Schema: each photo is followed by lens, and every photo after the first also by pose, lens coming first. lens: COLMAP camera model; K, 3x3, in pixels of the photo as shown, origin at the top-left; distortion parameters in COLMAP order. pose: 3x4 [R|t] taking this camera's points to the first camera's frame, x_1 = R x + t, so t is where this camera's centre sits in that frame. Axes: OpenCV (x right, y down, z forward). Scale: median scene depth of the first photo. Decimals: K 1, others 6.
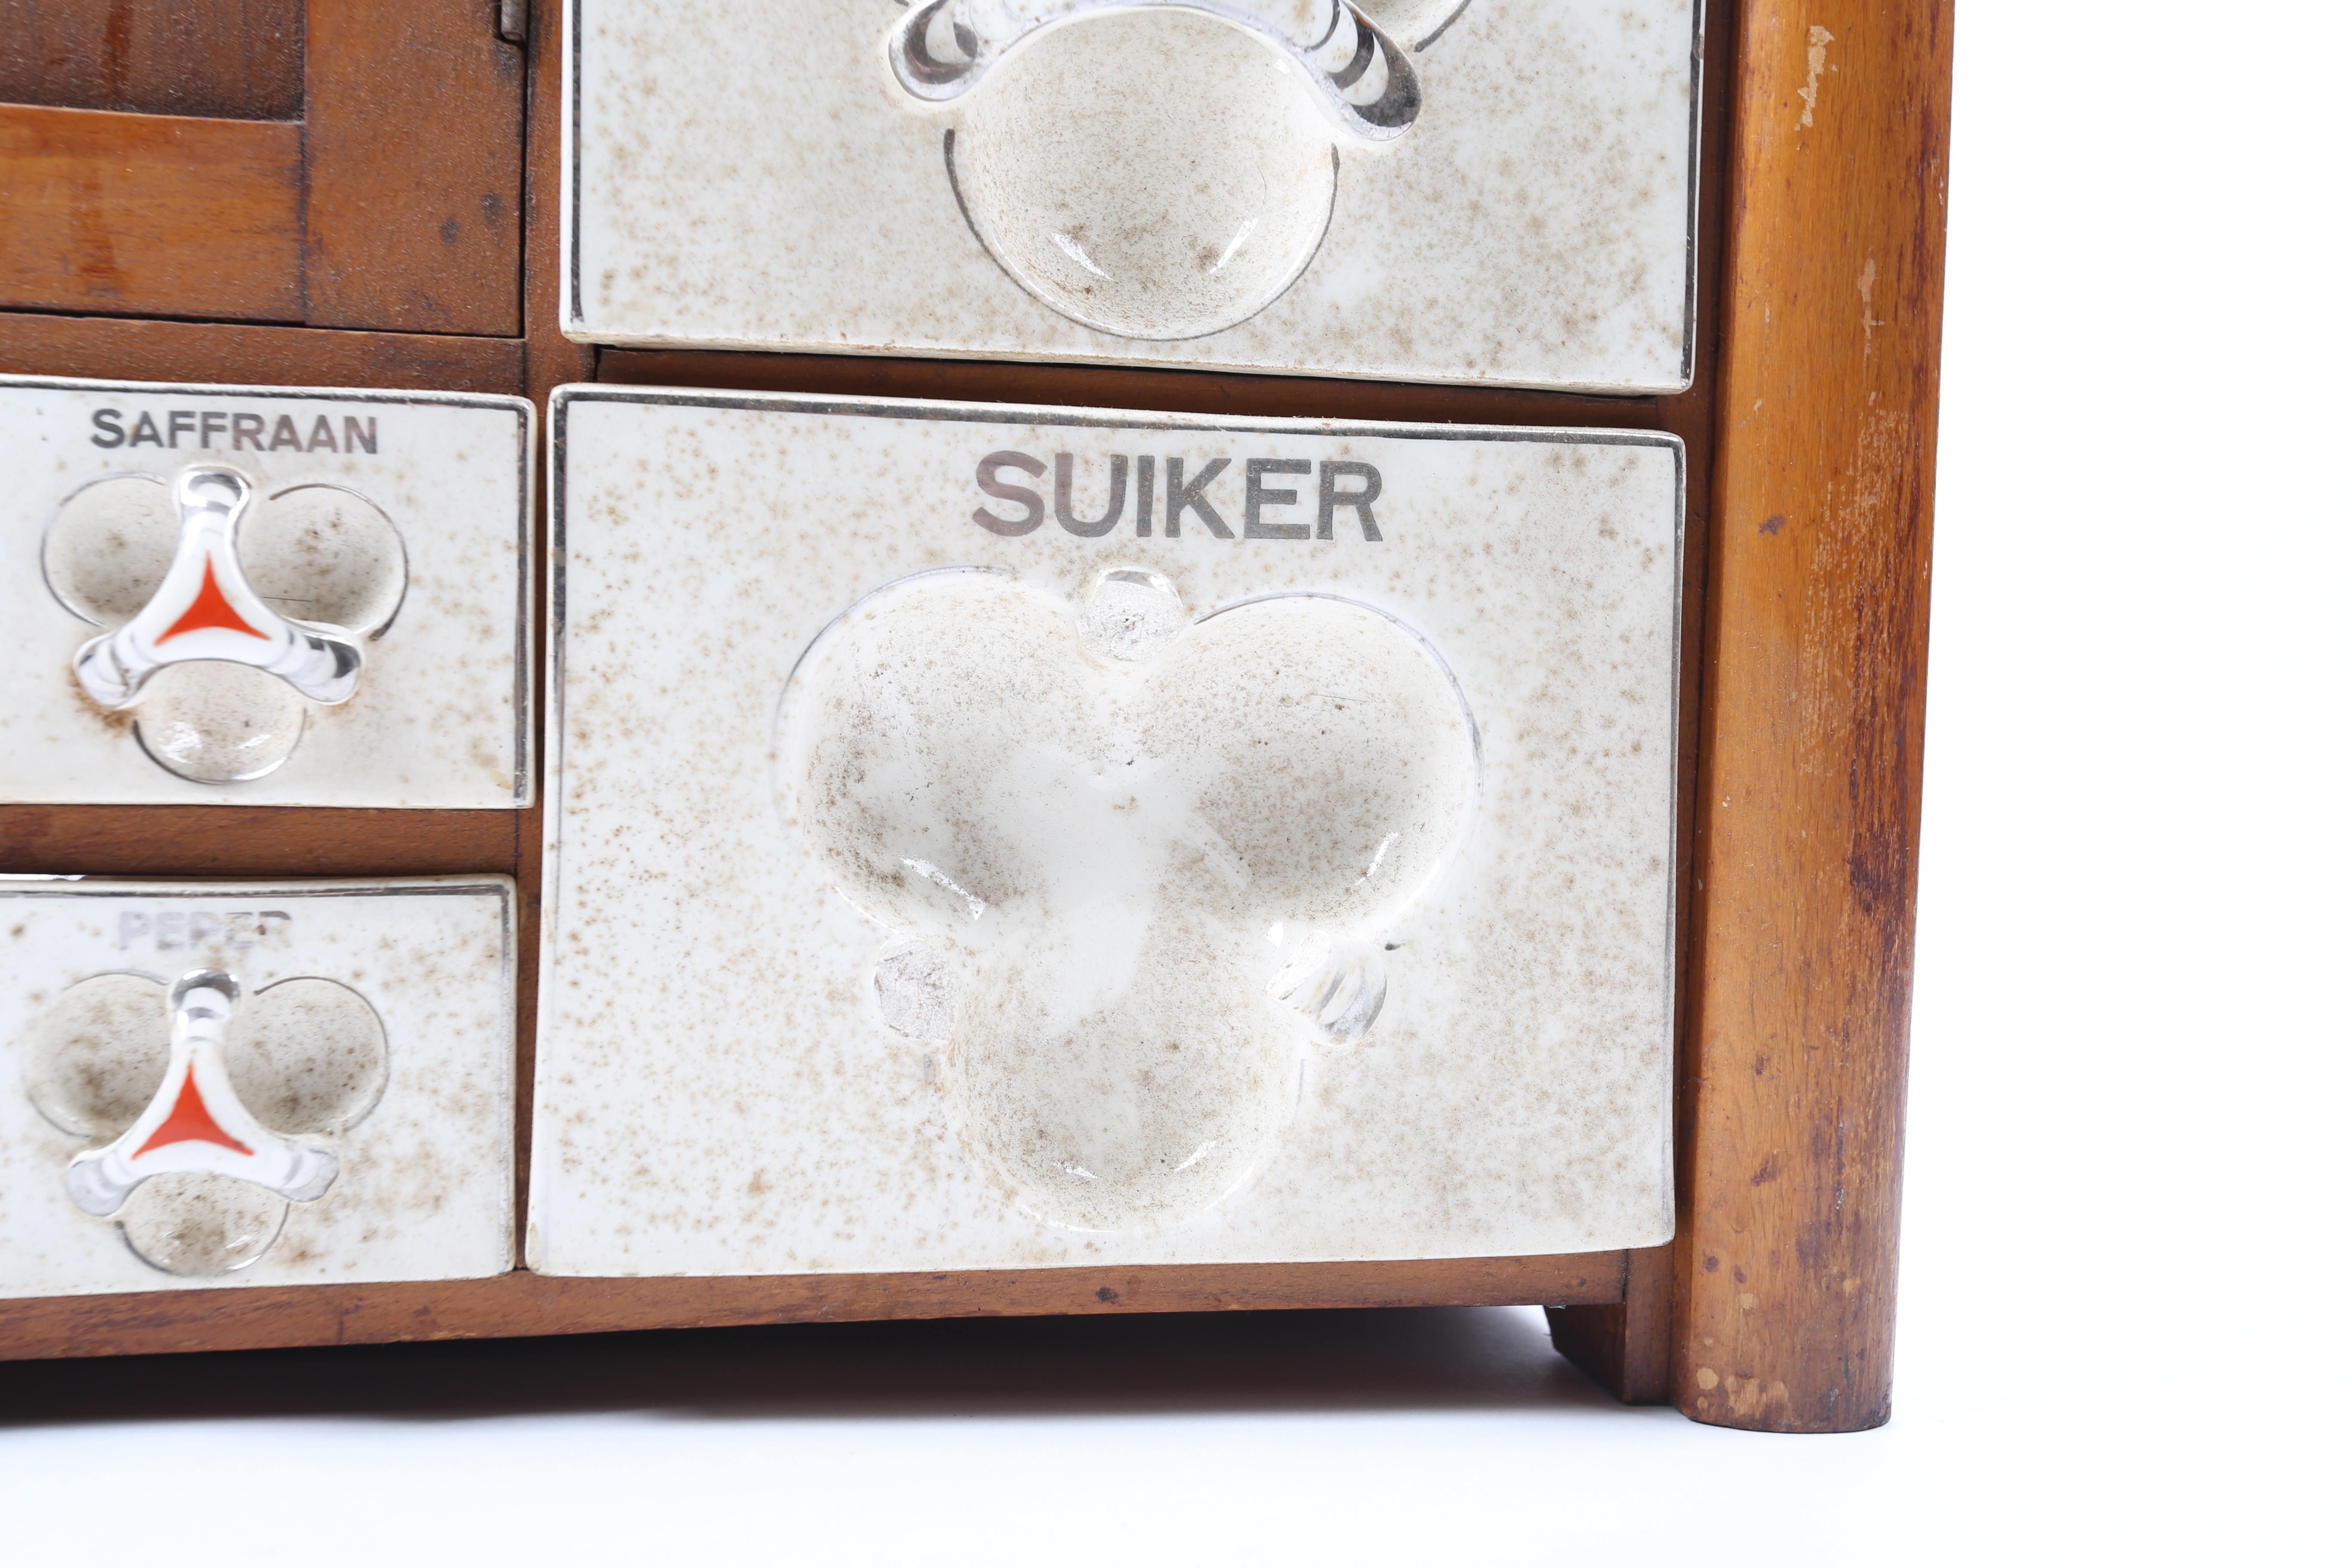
lens RADIAL K [[2551.4, 0, 1174.6], [0, 2551.4, 789.5], [0, 0, 1]] dist [0.001892, 0.125247]
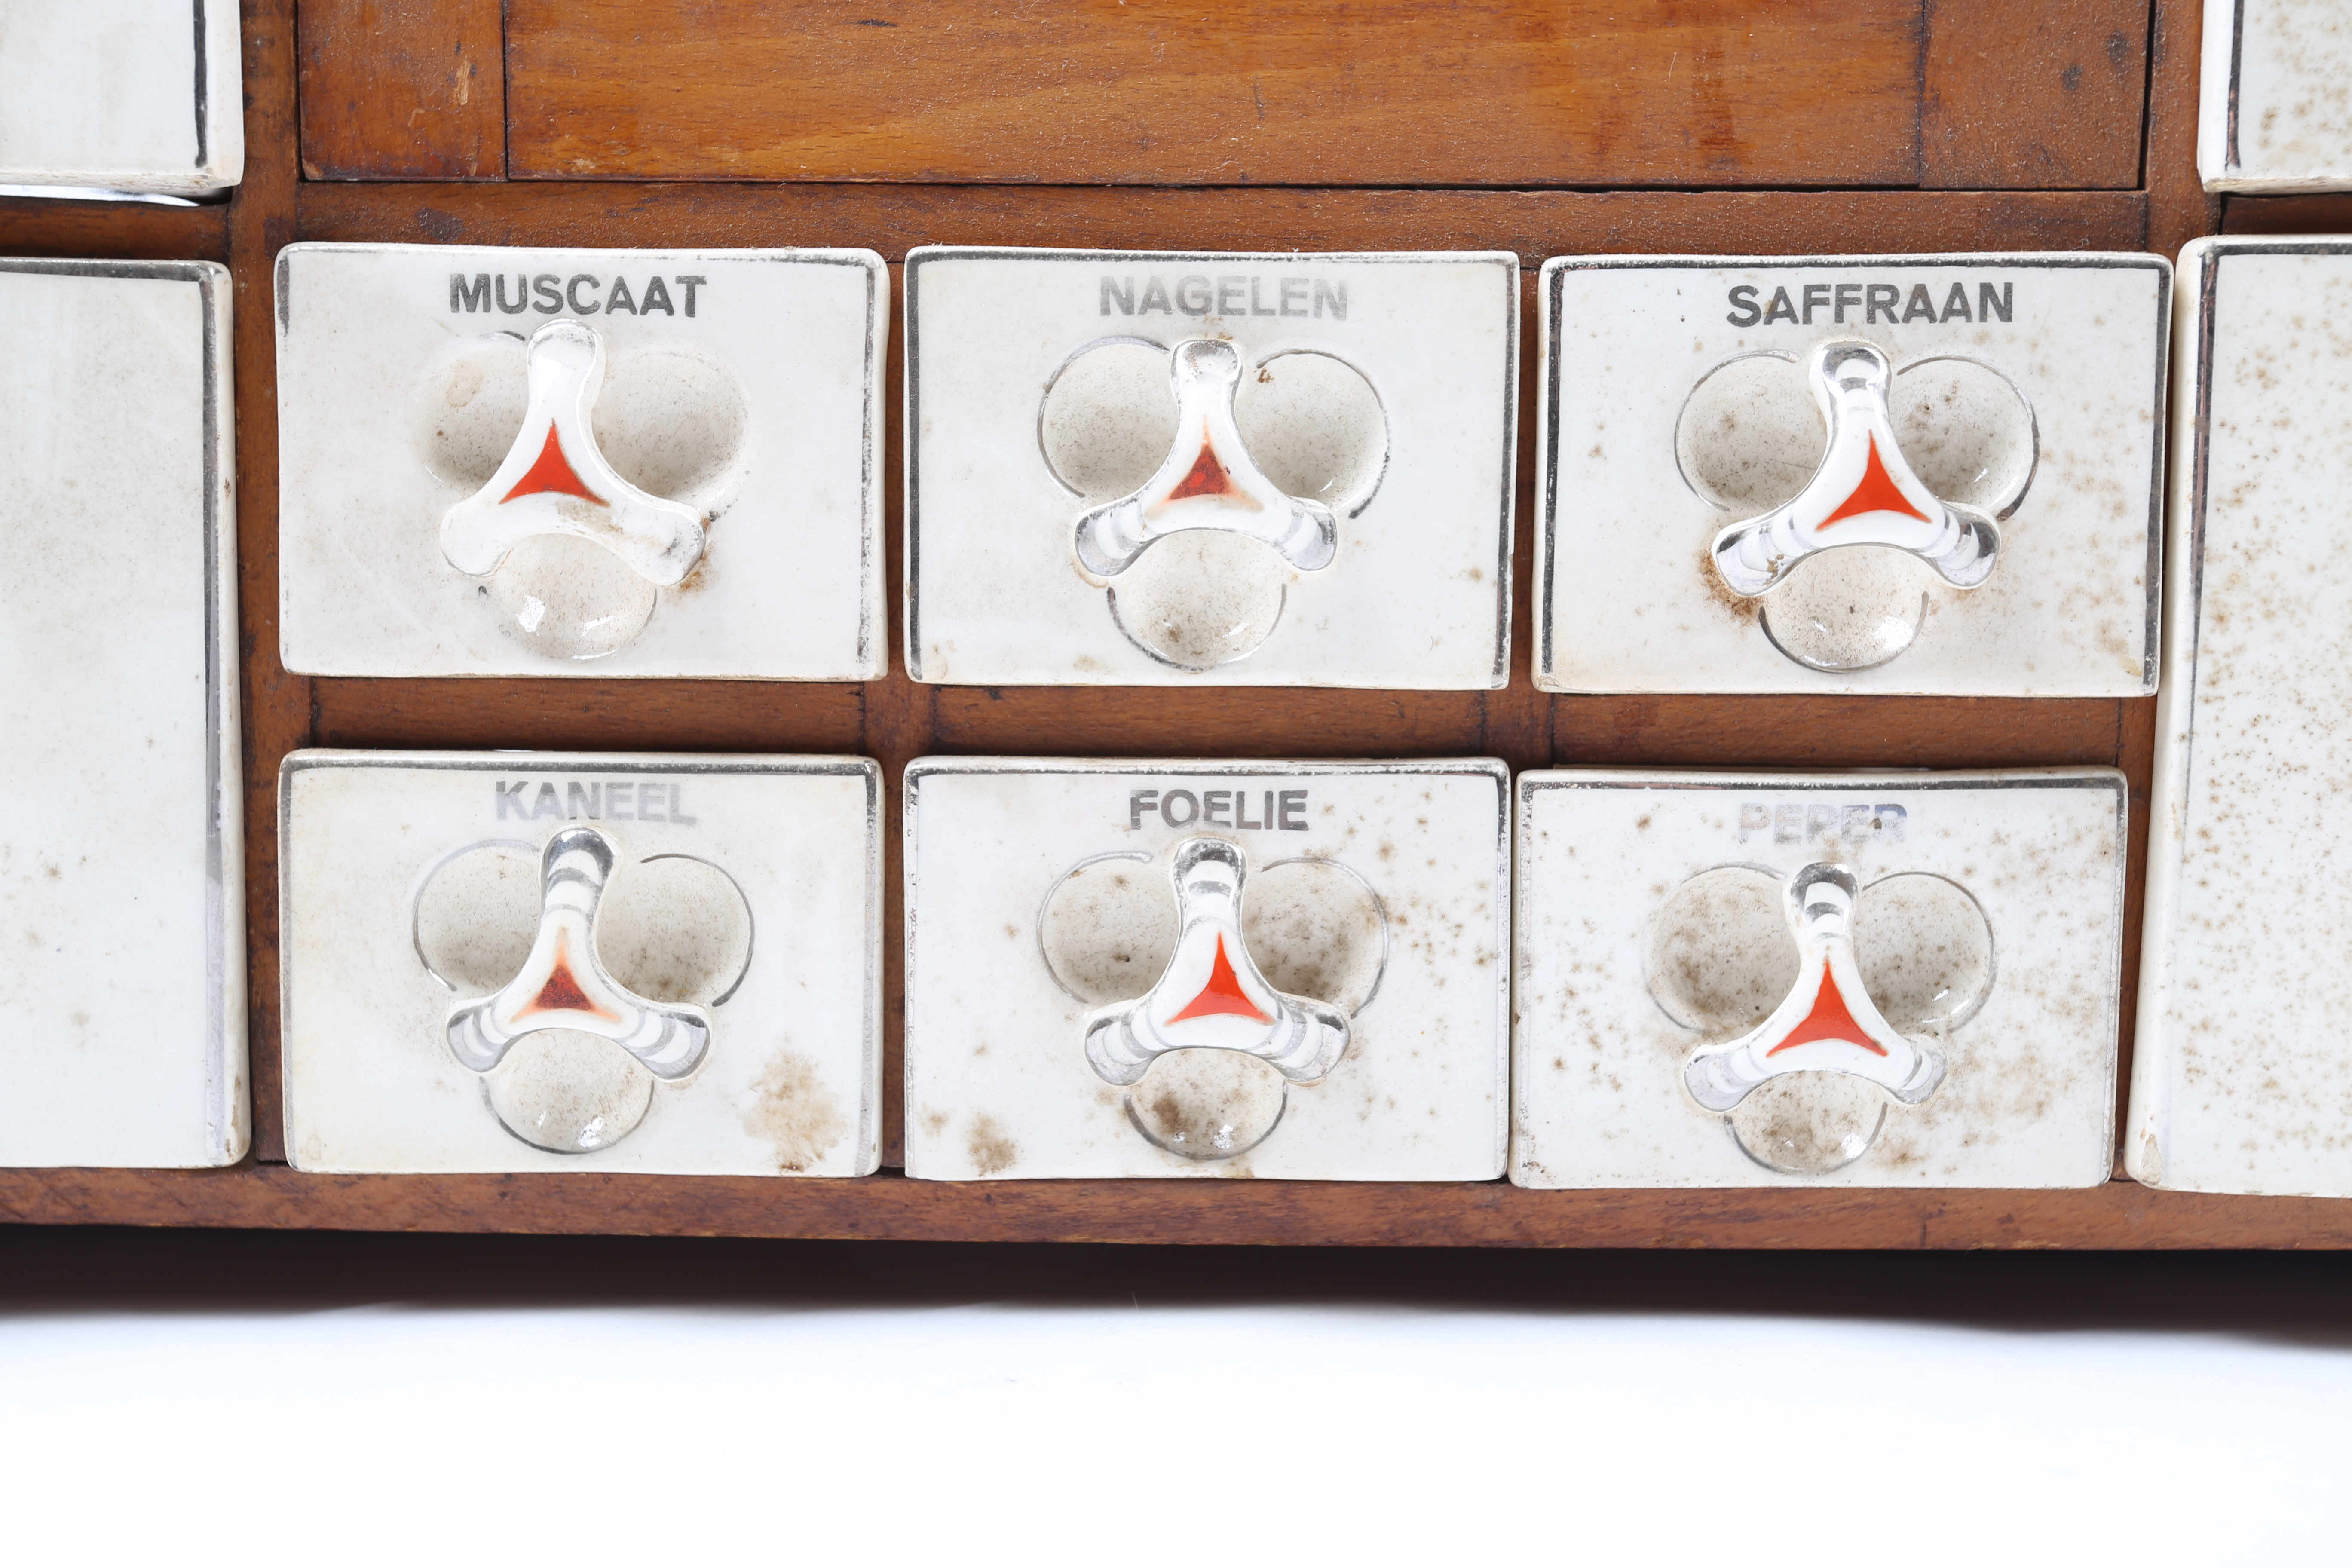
lens RADIAL K [[2551.4, 0, 1174.6], [0, 2551.4, 789.5], [0, 0, 1]] dist [0.001892, 0.125247]
pose [[0.976637, 0.006261, -0.214804, -0.400608], [0.005307, 0.998568, 0.053234, -0.010465], [0.214829, -0.053130, 0.975205, 0.002565]]
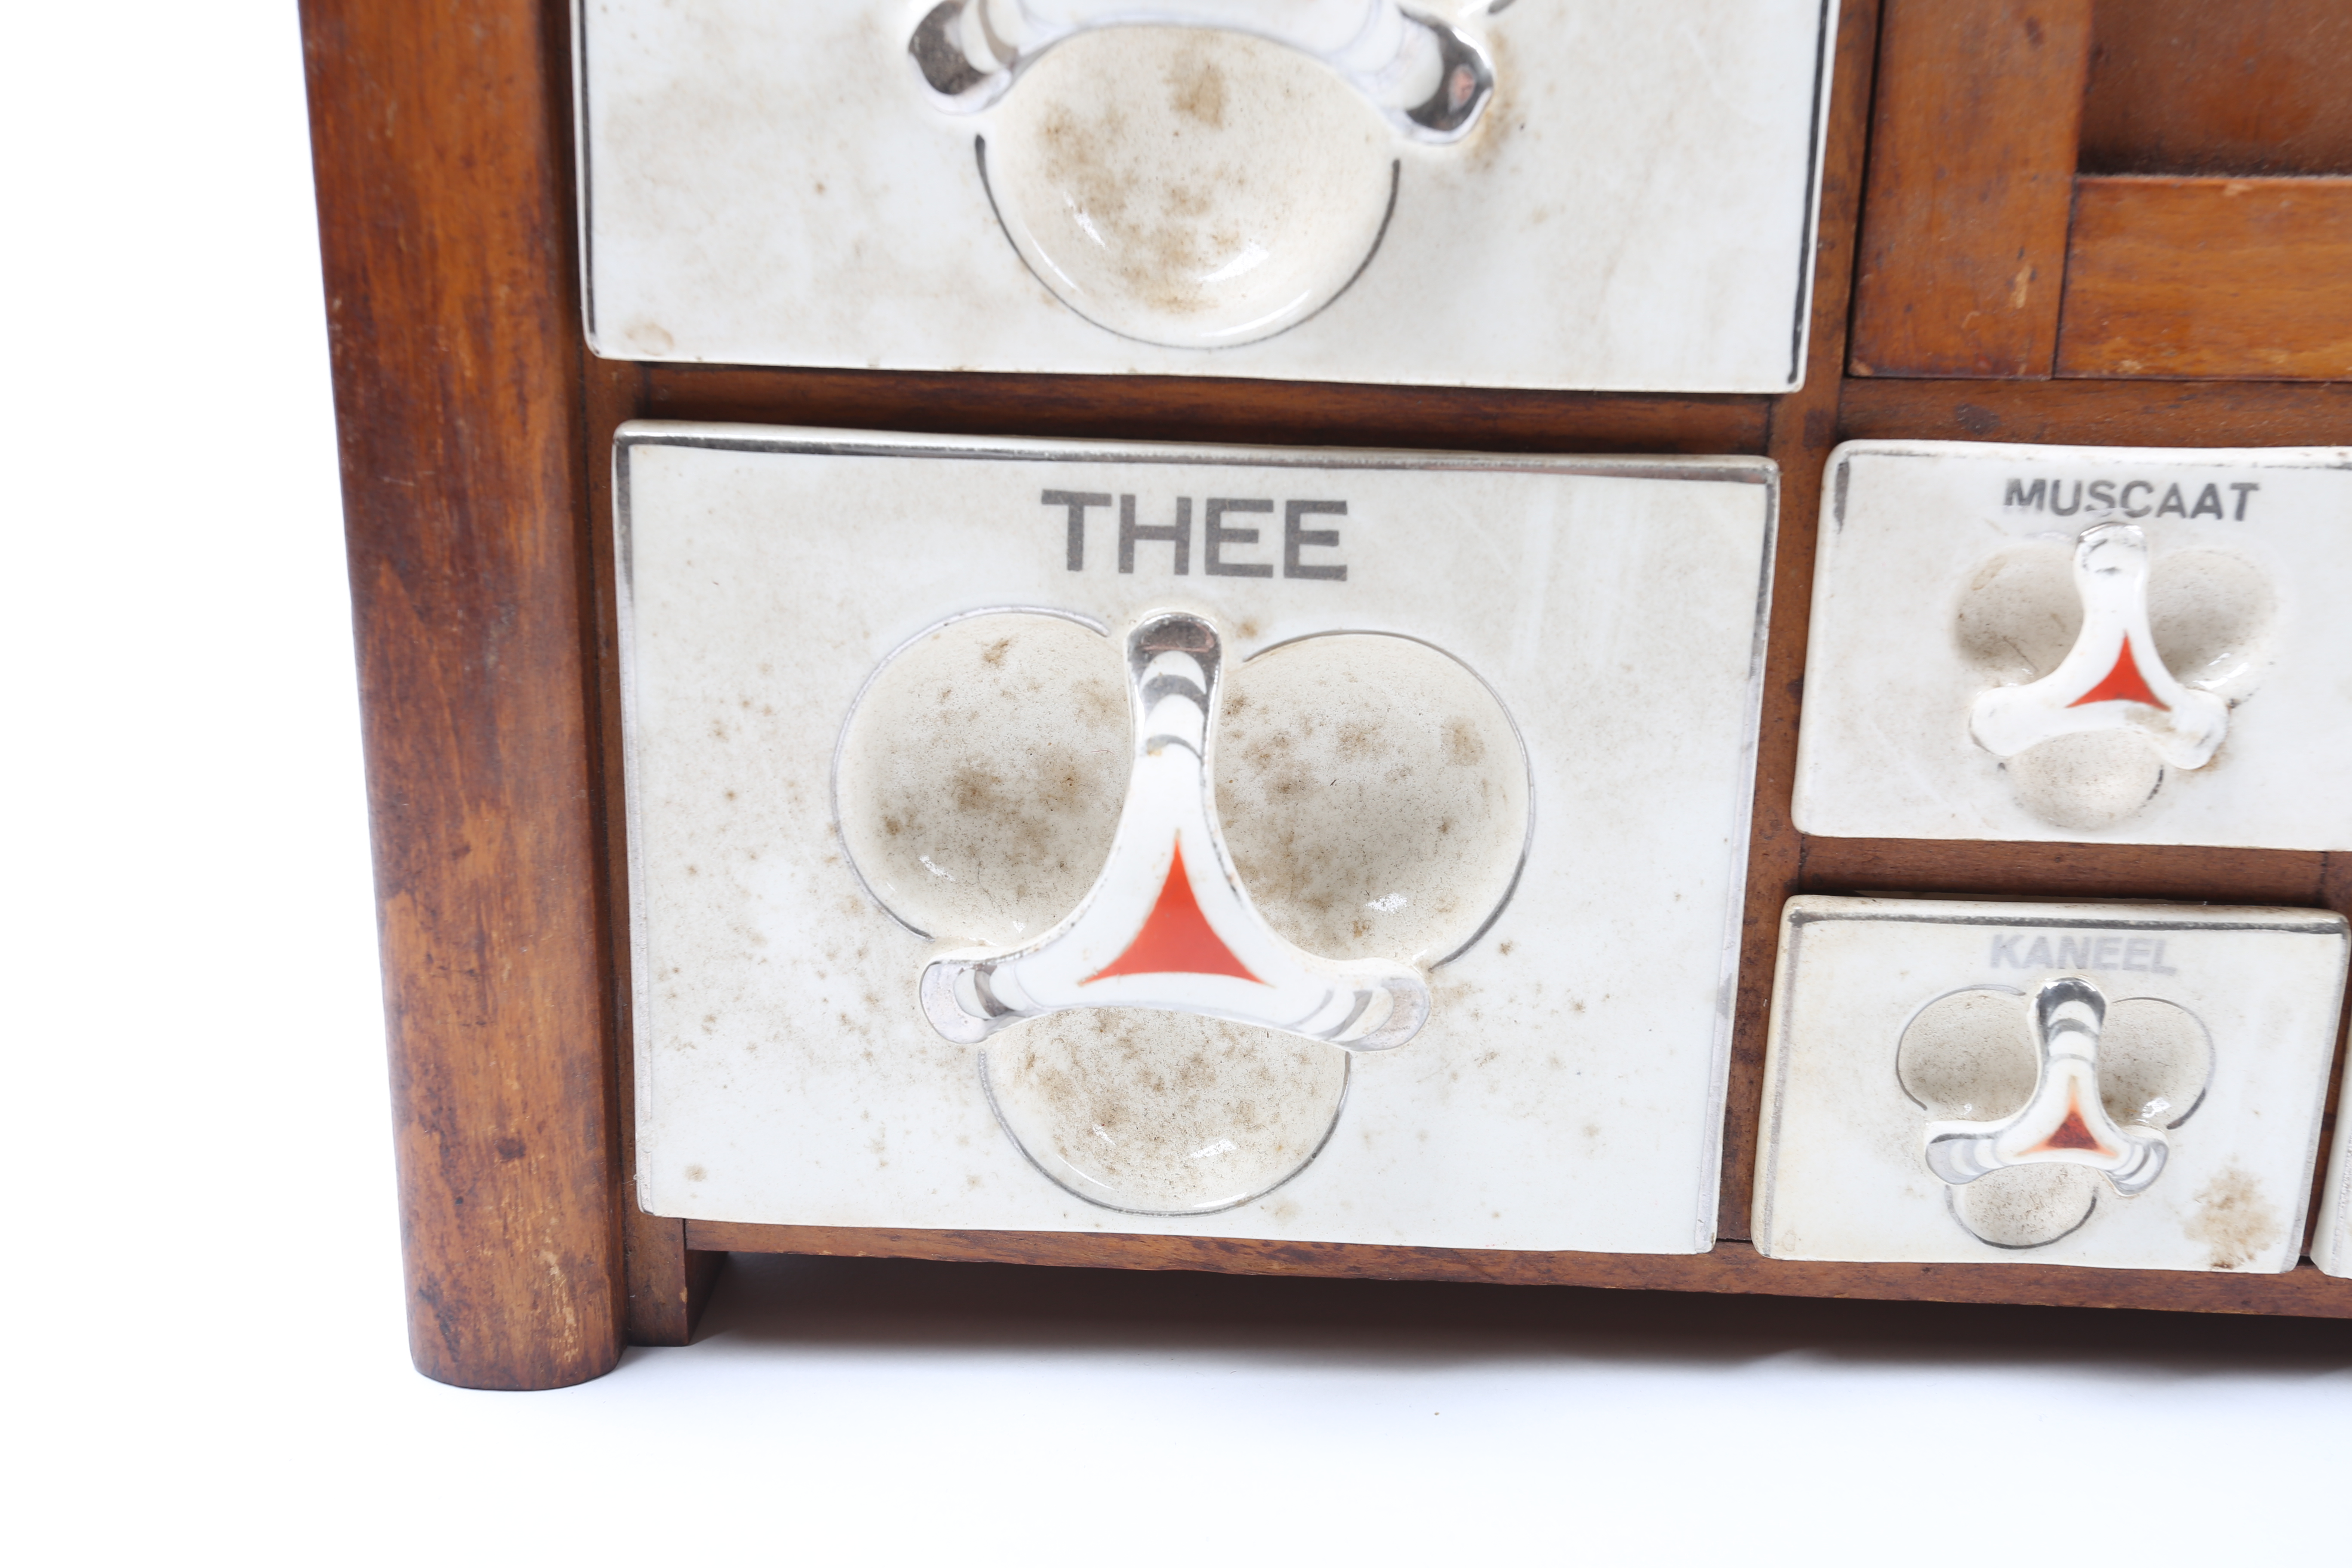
lens RADIAL K [[2551.4, 0, 1174.6], [0, 2551.4, 789.5], [0, 0, 1]] dist [0.001892, 0.125247]
pose [[0.972602, 0.056857, -0.225419, -0.946913], [0.002112, 0.967431, 0.253126, -0.285403], [0.232469, -0.246666, 0.940805, -0.162616]]
